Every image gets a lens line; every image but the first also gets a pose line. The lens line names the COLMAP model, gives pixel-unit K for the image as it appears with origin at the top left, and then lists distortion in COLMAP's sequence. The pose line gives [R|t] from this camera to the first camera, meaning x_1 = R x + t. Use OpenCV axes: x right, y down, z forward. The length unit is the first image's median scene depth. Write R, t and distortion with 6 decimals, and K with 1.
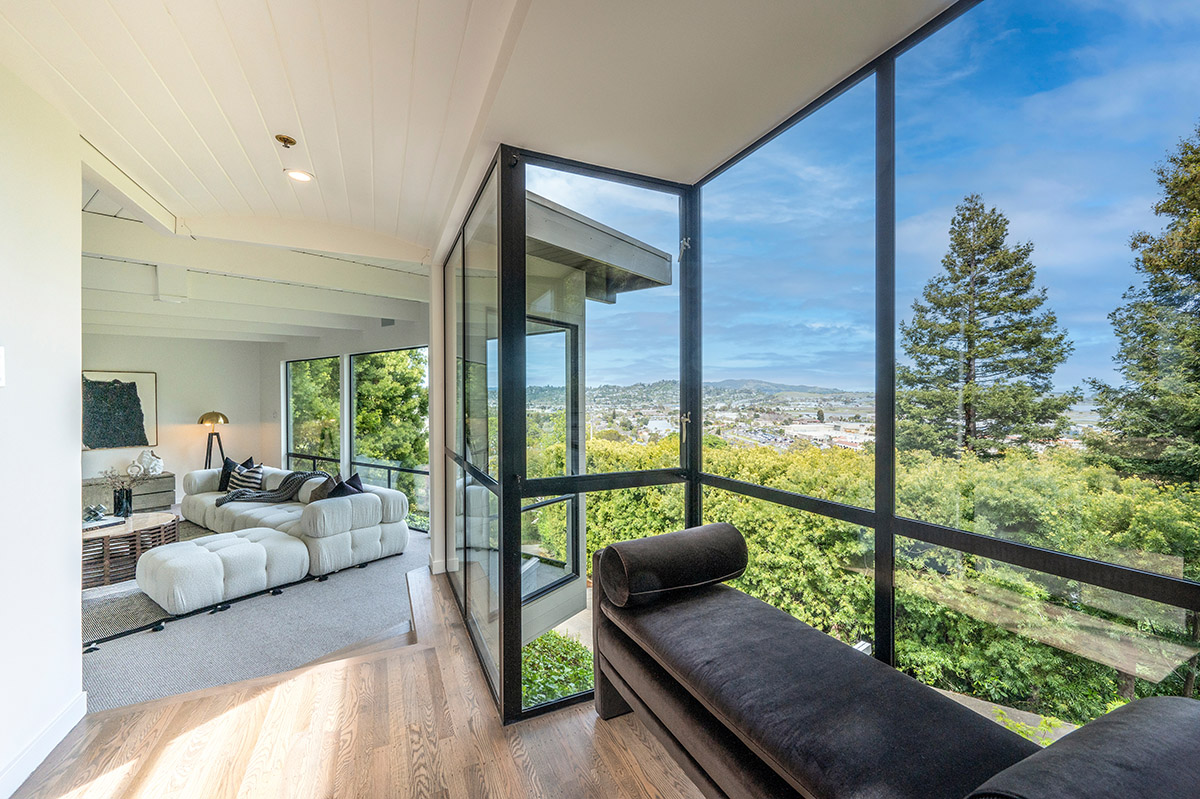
lens RADIAL K [[472.2, 0, 599.2], [0, 472.2, 401.9], [0, 0, 1]] dist [-0.001901, 0.000106]
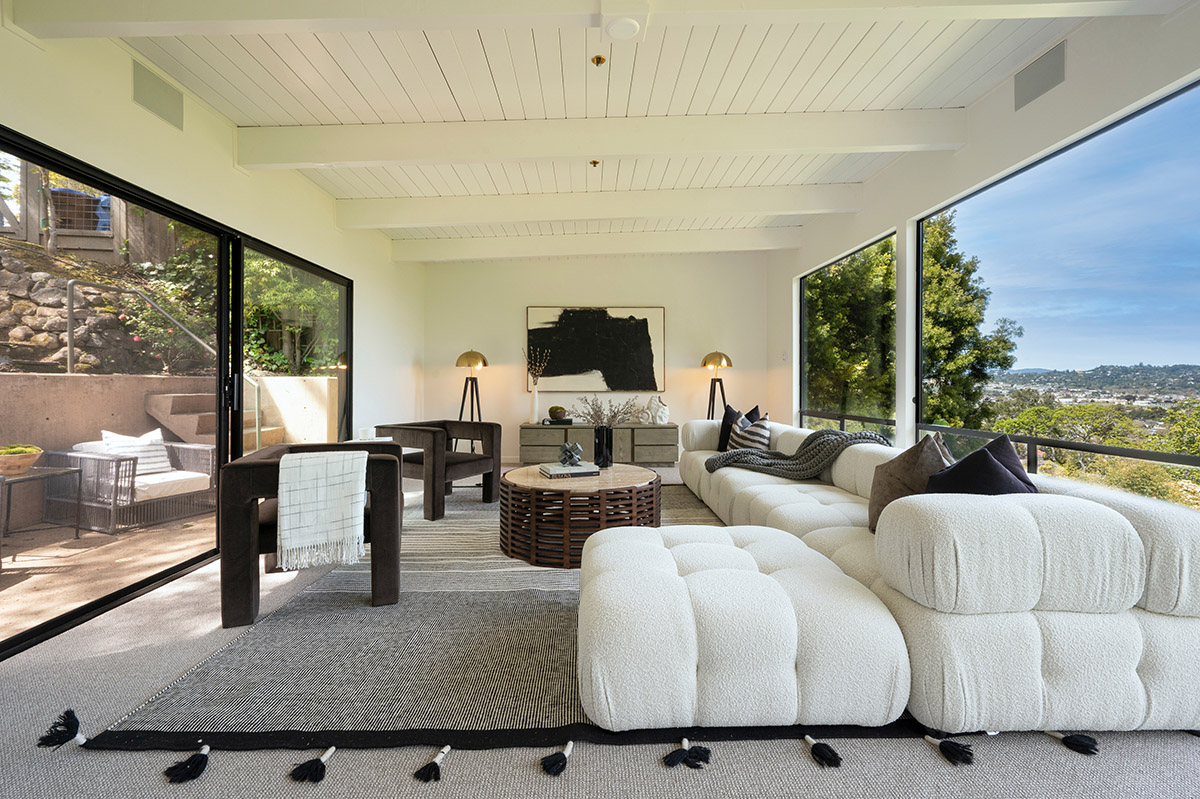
lens RADIAL K [[499.7, 0, 603.4], [0, 499.7, 380.3], [0, 0, 1]] dist [-0.001879, -0.000118]
pose [[0.598378, 0.000914, -0.801214, -0.209418], [-0.010664, 0.999920, -0.006823, 0.061552], [0.801143, 0.012626, 0.598339, 0.279650]]
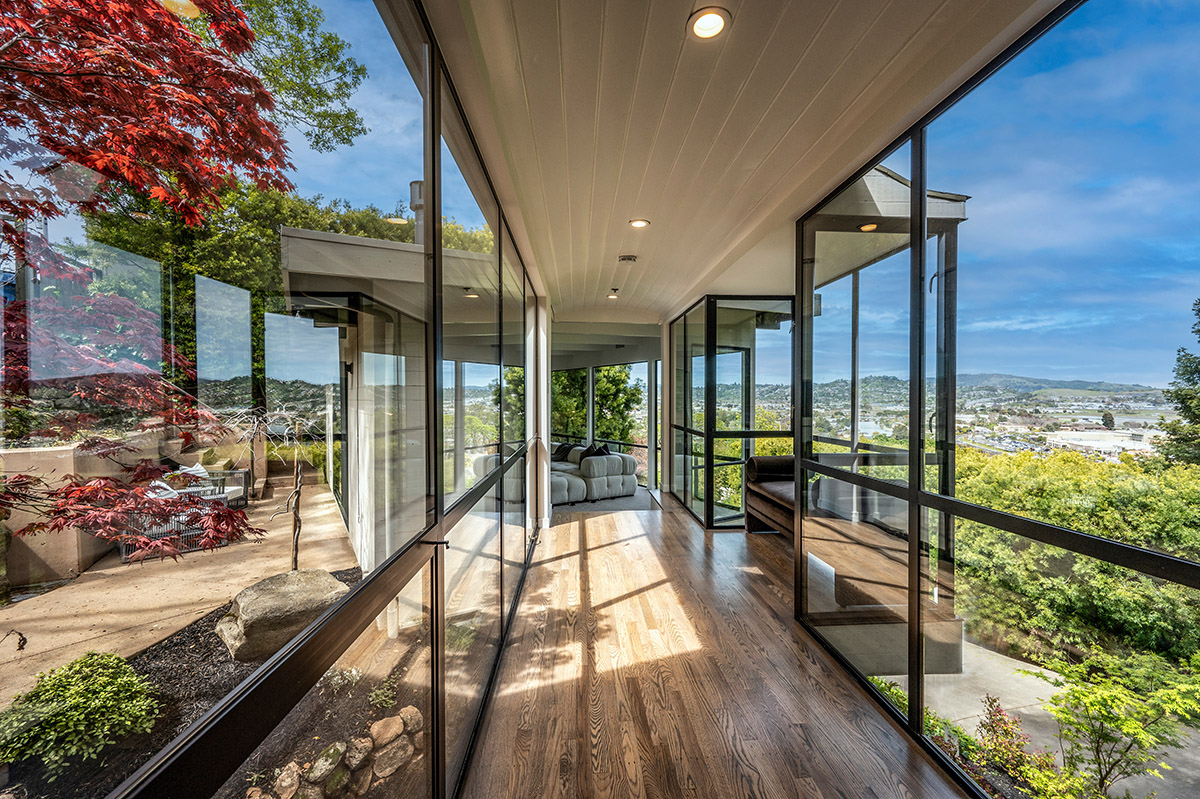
lens RADIAL K [[472.2, 0, 599.6], [0, 472.2, 396.6], [0, 0, 1]] dist [-0.001901, 0.000106]
pose [[0.926087, 0.003362, -0.377295, 0.037802], [-0.005849, 0.999968, -0.005447, 0.000630], [0.377265, 0.007251, 0.926077, -0.267618]]
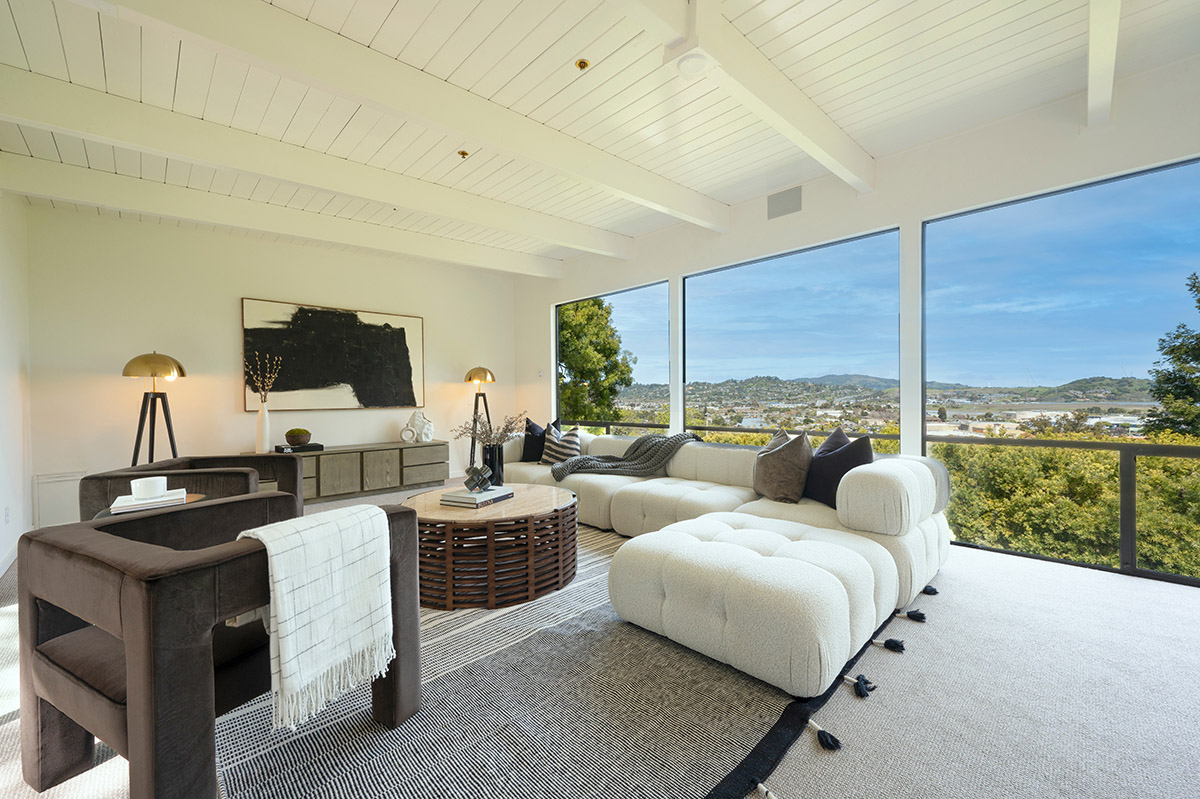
lens RADIAL K [[472.2, 0, 600.0], [0, 472.2, 400.1], [0, 0, 1]] dist [-0.001901, 0.000106]
pose [[0.983248, -0.002427, -0.182256, -0.377520], [0.002664, 0.999996, 0.001054, 0.062333], [0.182253, -0.001522, 0.983251, 0.194506]]
